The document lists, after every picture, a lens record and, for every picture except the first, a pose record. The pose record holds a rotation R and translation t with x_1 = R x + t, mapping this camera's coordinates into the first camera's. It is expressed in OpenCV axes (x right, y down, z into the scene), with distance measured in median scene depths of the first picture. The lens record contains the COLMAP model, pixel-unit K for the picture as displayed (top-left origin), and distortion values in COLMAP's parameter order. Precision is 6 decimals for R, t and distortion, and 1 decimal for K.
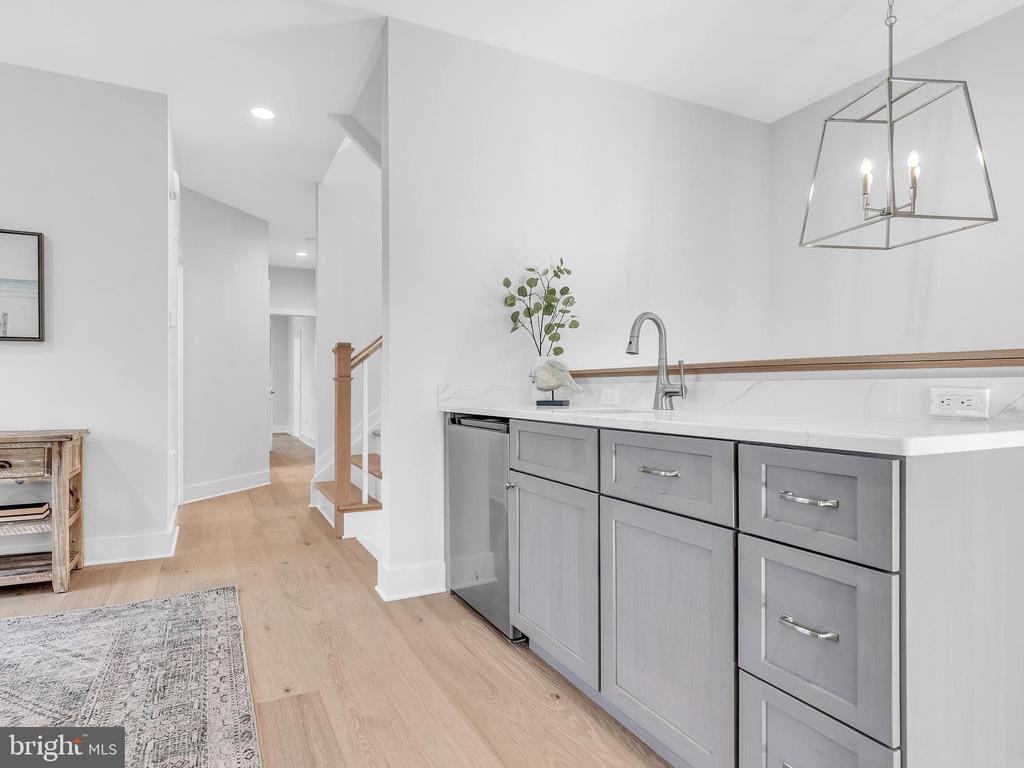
lens RADIAL K [[549.9, 0, 458.7], [0, 549.9, 388.5], [0, 0, 1]] dist [0.000397, -0.000307]
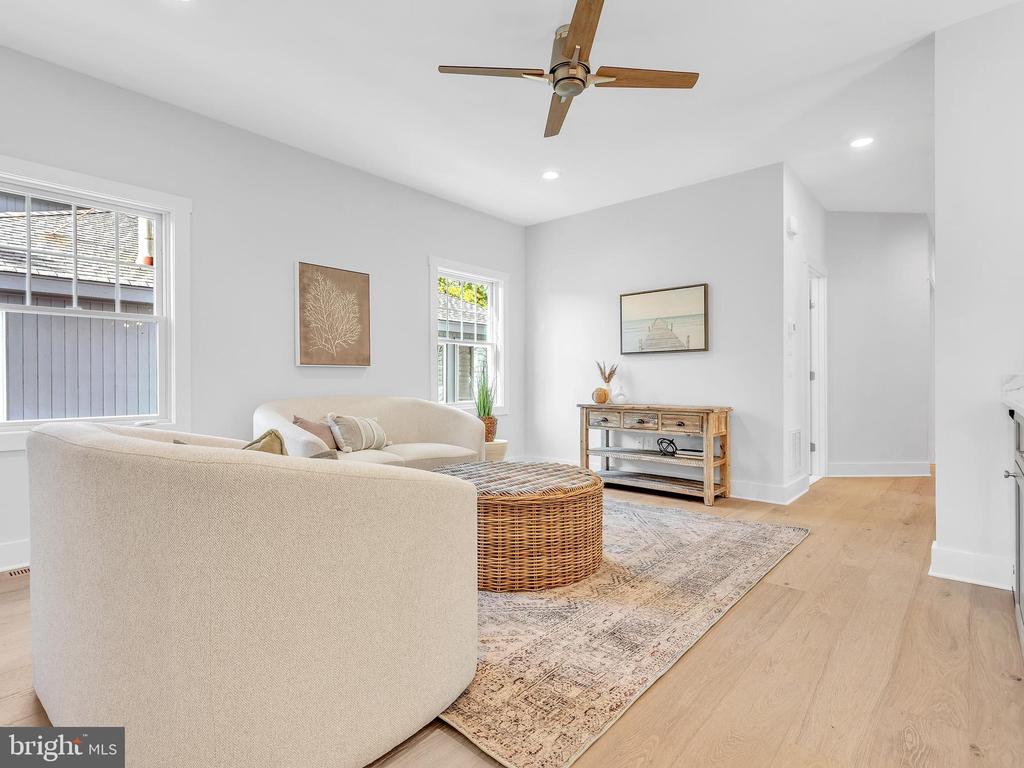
lens RADIAL K [[524.9, 0, 508.7], [0, 524.9, 383.4], [0, 0, 1]] dist [0.001061, -0.000359]
pose [[0.409147, 0.001687, -0.912467, 0.480113], [0.003417, 0.999988, 0.003381, 0.002345], [0.912462, -0.004501, 0.409137, -0.183447]]
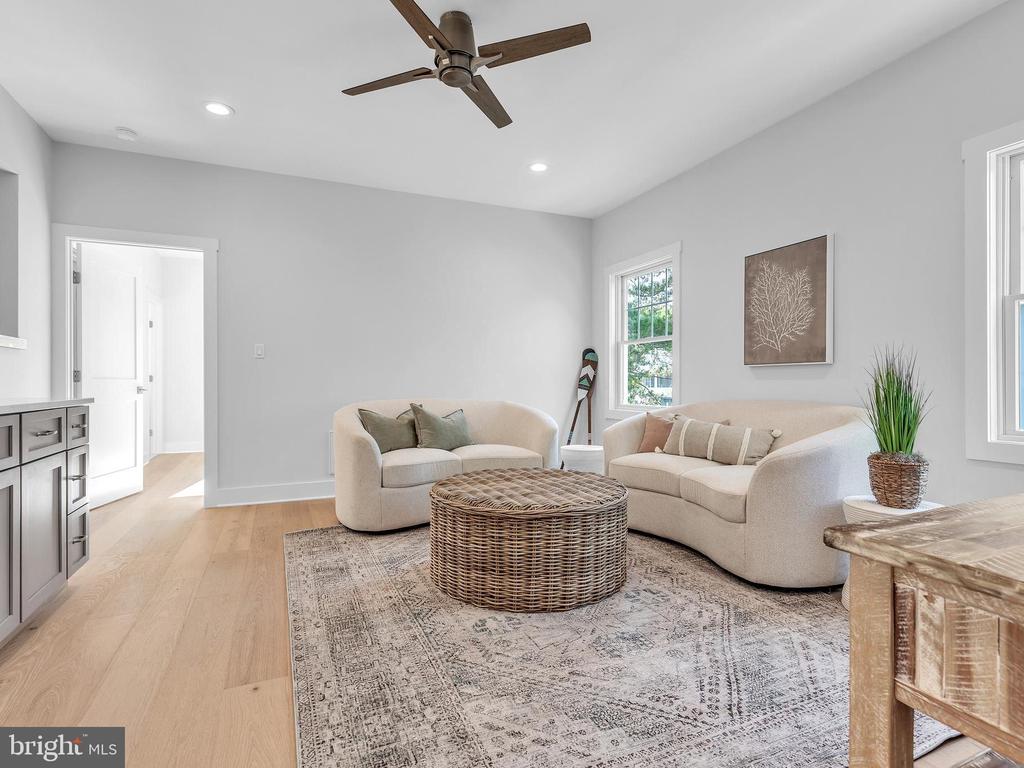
lens RADIAL K [[524.9, 0, 508.7], [0, 524.9, 383.4], [0, 0, 1]] dist [0.001061, -0.000359]
pose [[-0.999934, -0.001772, 0.011362, -0.555653], [-0.001748, 0.999996, 0.002118, -0.000693], [-0.011366, 0.002098, -0.999933, 1.388185]]
